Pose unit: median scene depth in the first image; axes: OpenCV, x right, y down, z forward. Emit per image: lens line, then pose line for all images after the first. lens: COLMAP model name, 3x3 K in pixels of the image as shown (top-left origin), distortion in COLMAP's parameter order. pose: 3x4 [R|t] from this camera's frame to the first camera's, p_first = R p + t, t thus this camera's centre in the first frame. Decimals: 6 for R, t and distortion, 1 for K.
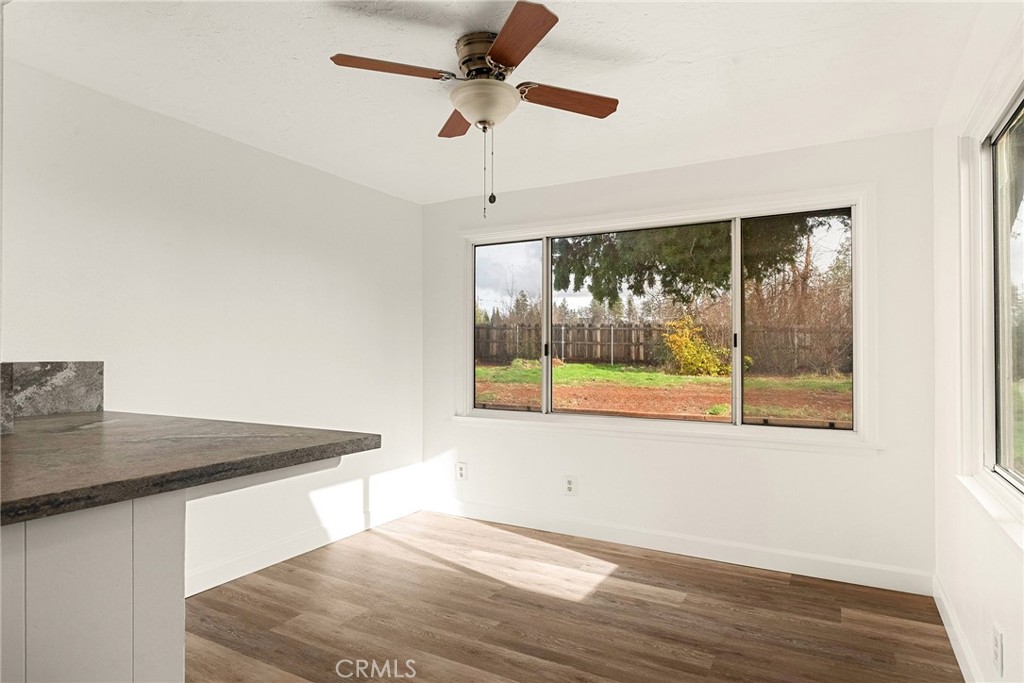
lens RADIAL K [[581.6, 0, 539.5], [0, 581.6, 352.6], [0, 0, 1]] dist [-0.002912, -0.001467]
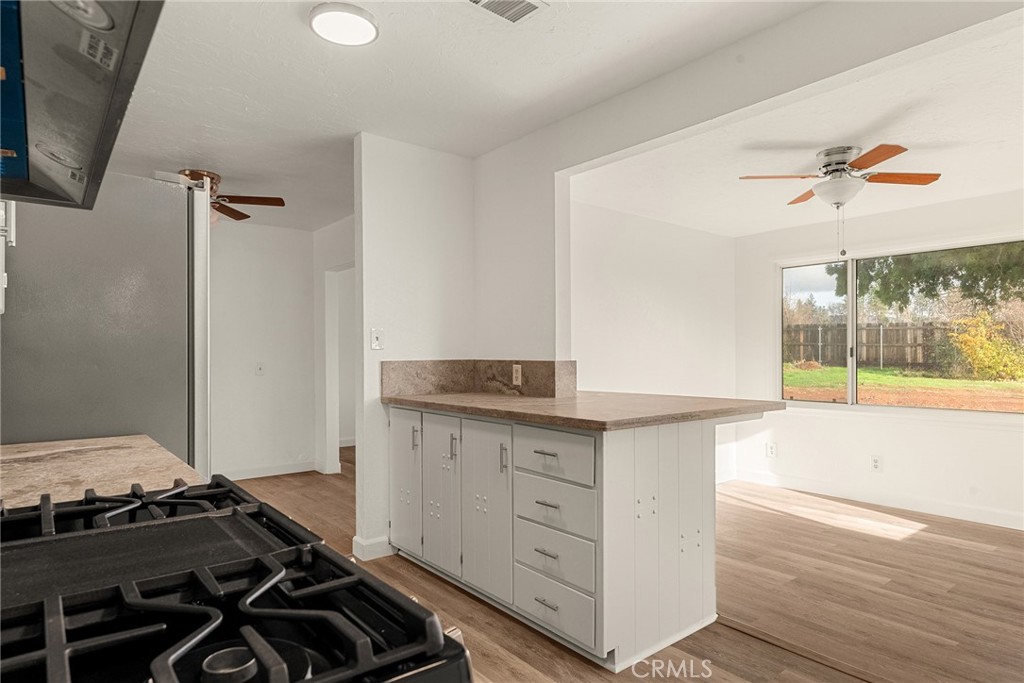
lens RADIAL K [[597.9, 0, 505.9], [0, 597.9, 359.3], [0, 0, 1]] dist [-0.018267, 0.000041]
pose [[0.910760, -0.001466, -0.412934, -0.045507], [0.003863, 0.999980, 0.004971, 0.000507], [0.412918, -0.006123, 0.910747, -0.144770]]
